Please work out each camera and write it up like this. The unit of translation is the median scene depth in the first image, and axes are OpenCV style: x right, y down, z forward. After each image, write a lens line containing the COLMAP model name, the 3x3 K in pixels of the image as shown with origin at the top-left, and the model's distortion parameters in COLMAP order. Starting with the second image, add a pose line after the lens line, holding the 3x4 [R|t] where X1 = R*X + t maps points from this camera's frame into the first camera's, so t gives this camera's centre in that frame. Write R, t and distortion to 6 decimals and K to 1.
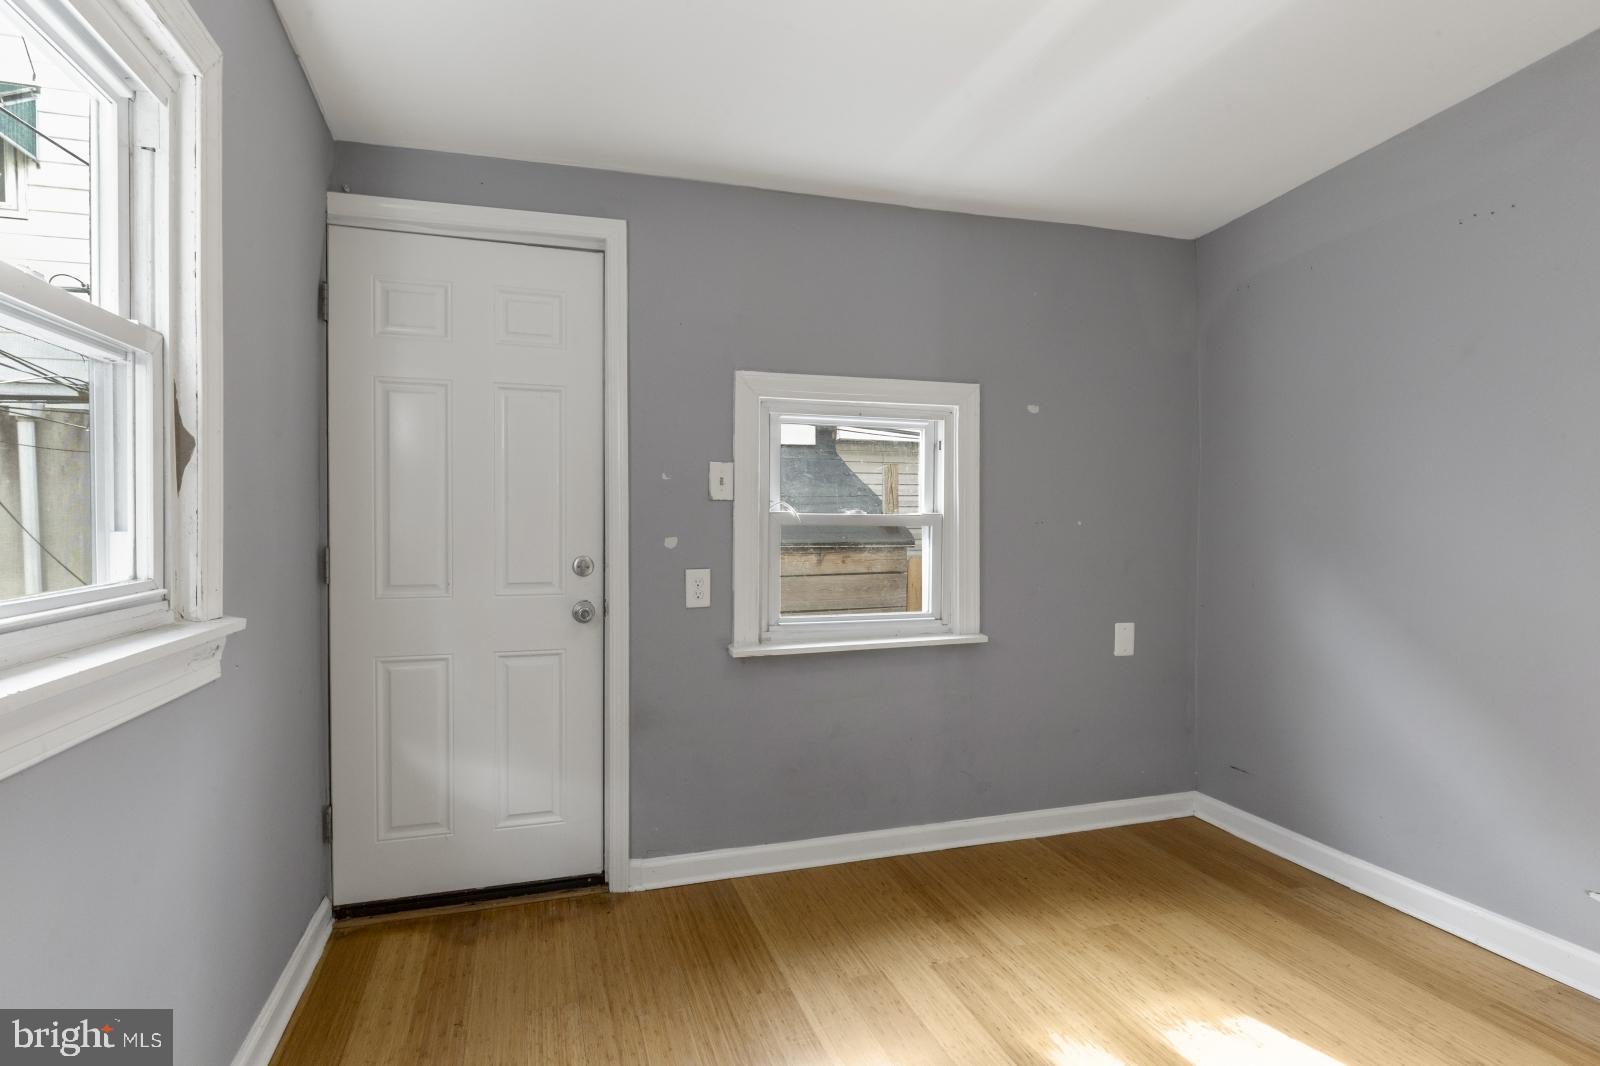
lens RADIAL K [[803.6, 0, 769.5], [0, 803.6, 491.8], [0, 0, 1]] dist [-0.003369, -0.000751]
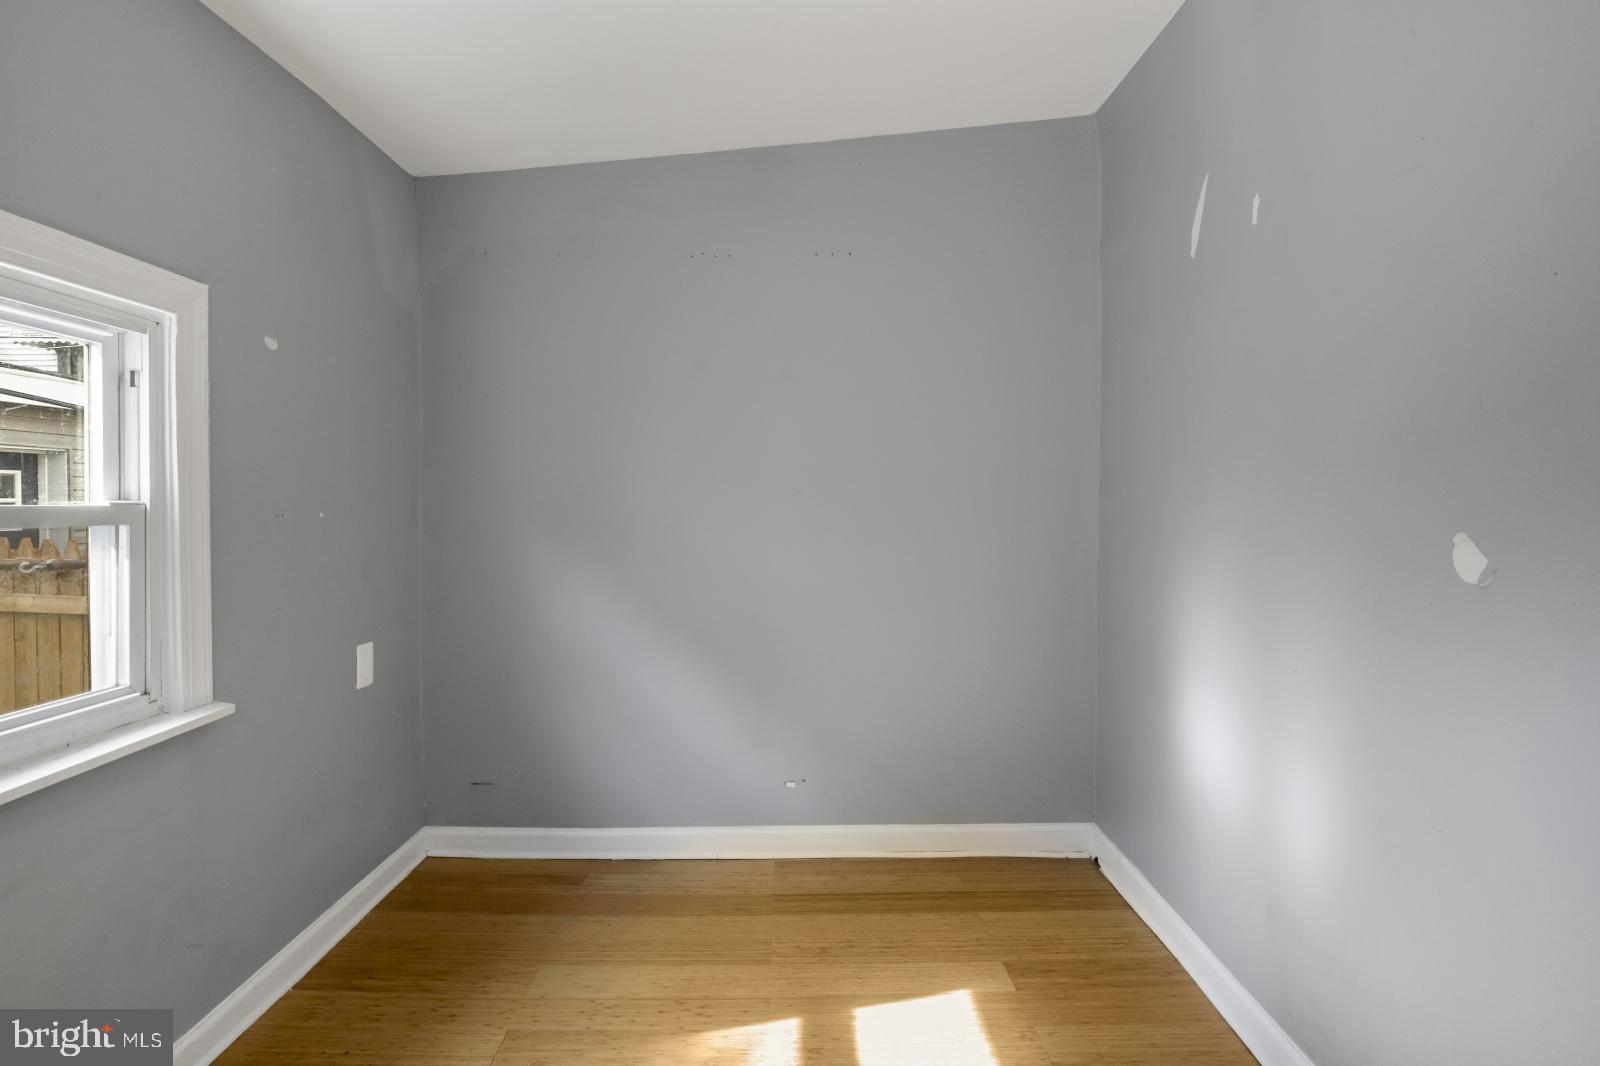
lens RADIAL K [[808.5, 0, 727.2], [0, 808.5, 493.0], [0, 0, 1]] dist [-0.003438, -0.000559]
pose [[0.280227, 0.010212, 0.959879, -0.242055], [-0.035825, 0.999358, -0.000174, 0.007826], [-0.959265, -0.034339, 0.280413, 0.538006]]
